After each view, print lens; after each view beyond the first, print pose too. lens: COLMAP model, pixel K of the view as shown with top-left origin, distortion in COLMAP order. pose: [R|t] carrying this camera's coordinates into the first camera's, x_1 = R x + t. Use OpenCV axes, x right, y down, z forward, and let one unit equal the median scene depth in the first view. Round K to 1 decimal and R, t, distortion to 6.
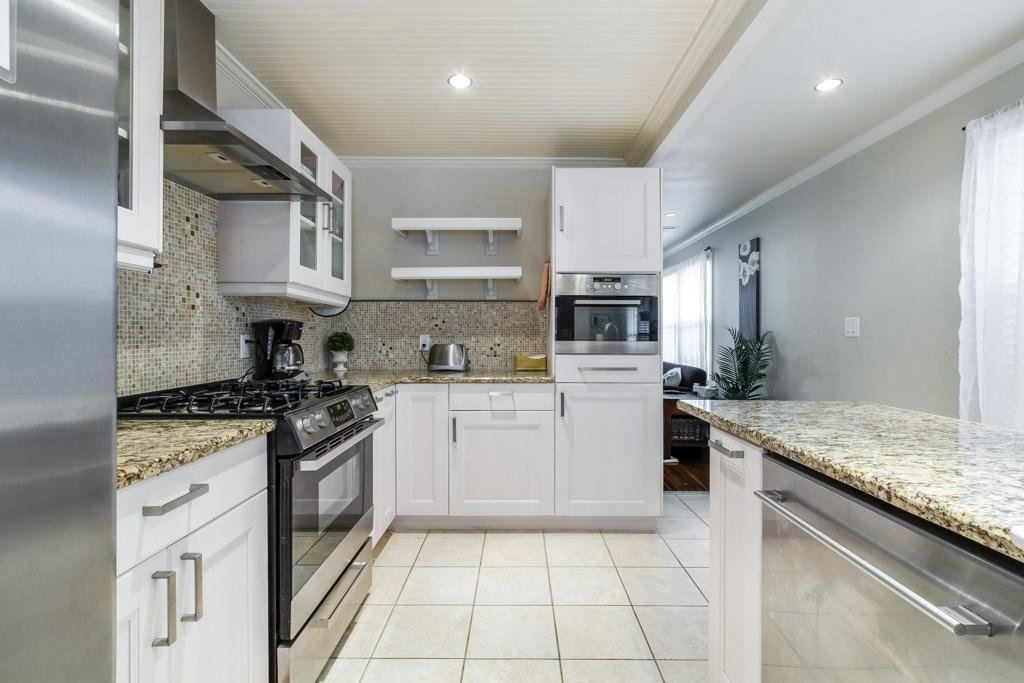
lens RADIAL K [[473.4, 0, 512.0], [0, 473.4, 341.5], [0, 0, 1]] dist [0.000148, 0.000013]
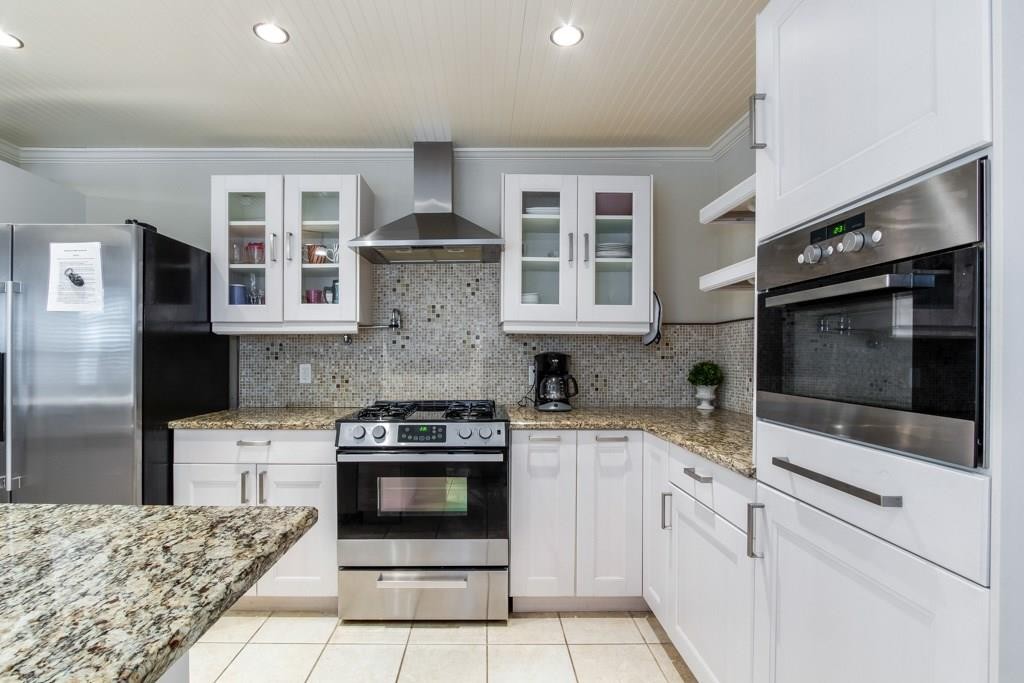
lens RADIAL K [[493.7, 0, 510.3], [0, 493.7, 356.0], [0, 0, 1]] dist [-0.000021, -0.000003]
pose [[0.050189, 0.000169, -0.998740, 0.734157], [-0.012567, 0.999921, -0.000462, -0.040423], [0.998661, 0.012574, 0.050187, 0.954998]]
